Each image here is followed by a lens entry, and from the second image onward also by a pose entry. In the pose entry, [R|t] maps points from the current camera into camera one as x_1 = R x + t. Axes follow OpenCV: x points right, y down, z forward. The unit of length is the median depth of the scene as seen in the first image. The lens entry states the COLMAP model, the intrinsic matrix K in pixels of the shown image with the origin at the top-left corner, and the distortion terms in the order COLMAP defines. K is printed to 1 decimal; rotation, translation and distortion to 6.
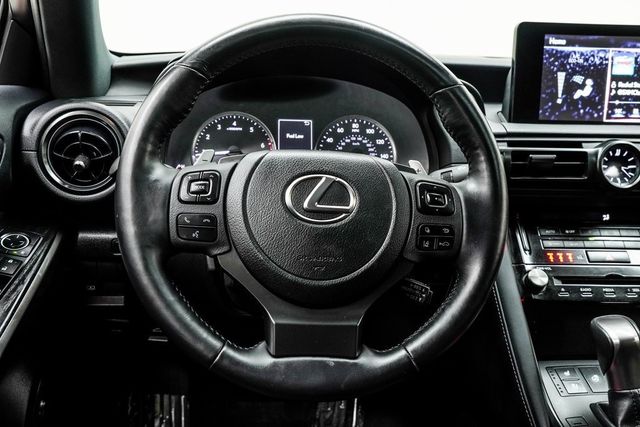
lens RADIAL K [[683.9, 0, 321.6], [0, 683.9, 212.3], [0, 0, 1]] dist [0.058053, 0.000000]
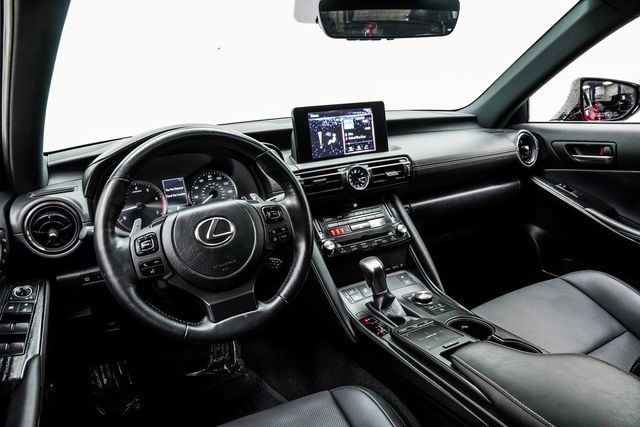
lens RADIAL K [[469.4, 0, 317.7], [0, 469.4, 213.1], [0, 0, 1]] dist [-0.116301, 0.044126]
pose [[0.926826, -0.186493, 0.325905, -0.101257], [0.176318, 0.982456, 0.060767, -0.066677], [-0.331519, 0.001142, 0.943448, -0.168421]]
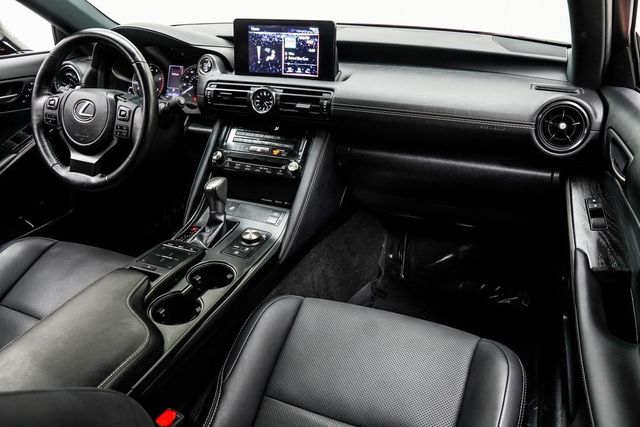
lens RADIAL K [[507.3, 0, 321.4], [0, 507.3, 210.0], [0, 0, 1]] dist [-0.072879, 0.005356]
pose [[0.869307, 0.169055, -0.464464, 1.168998], [-0.063974, 0.970269, 0.233420, -0.103338], [0.490116, -0.173200, 0.854277, -0.121977]]
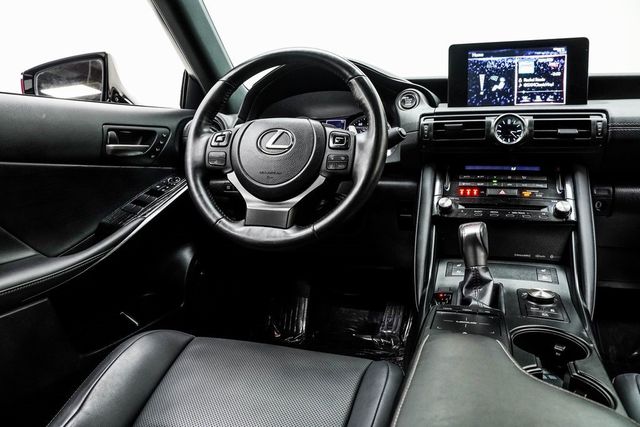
lens RADIAL K [[469.4, 0, 318.6], [0, 469.4, 216.3], [0, 0, 1]] dist [-0.116301, 0.044126]
pose [[0.895848, 0.018088, -0.443992, 0.474983], [-0.040642, 0.998318, -0.041333, 0.161924], [0.442498, 0.055073, 0.895077, -0.039221]]
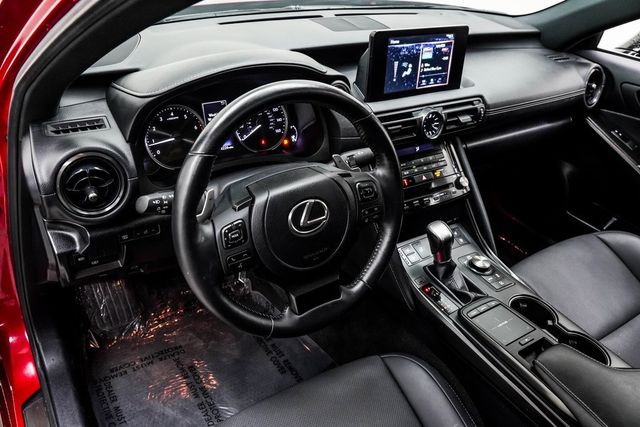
lens RADIAL K [[514.1, 0, 315.6], [0, 514.1, 203.8], [0, 0, 1]] dist [-0.080588, 0.038108]
pose [[0.901023, -0.198431, 0.385723, -0.302542], [0.042724, 0.925506, 0.376316, -0.339950], [-0.431662, -0.322590, 0.842380, 0.033996]]
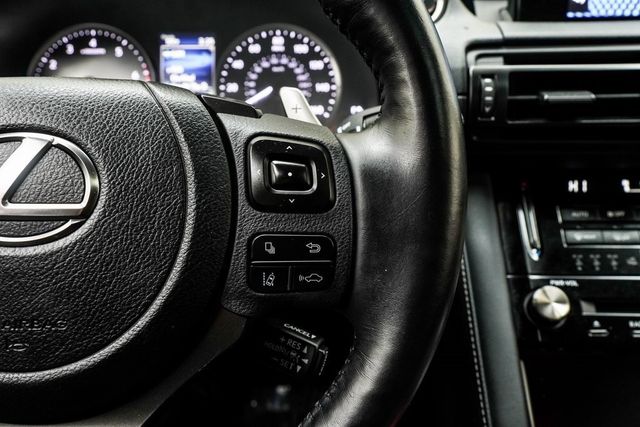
lens RADIAL K [[603.4, 0, 316.9], [0, 603.4, 207.3], [0, 0, 1]] dist [0.021252, 0.000000]
pose [[0.991538, -0.000132, -0.129813, 0.174017], [0.014492, 0.993861, 0.109681, -0.034500], [0.129002, -0.110634, 0.985454, 0.458309]]
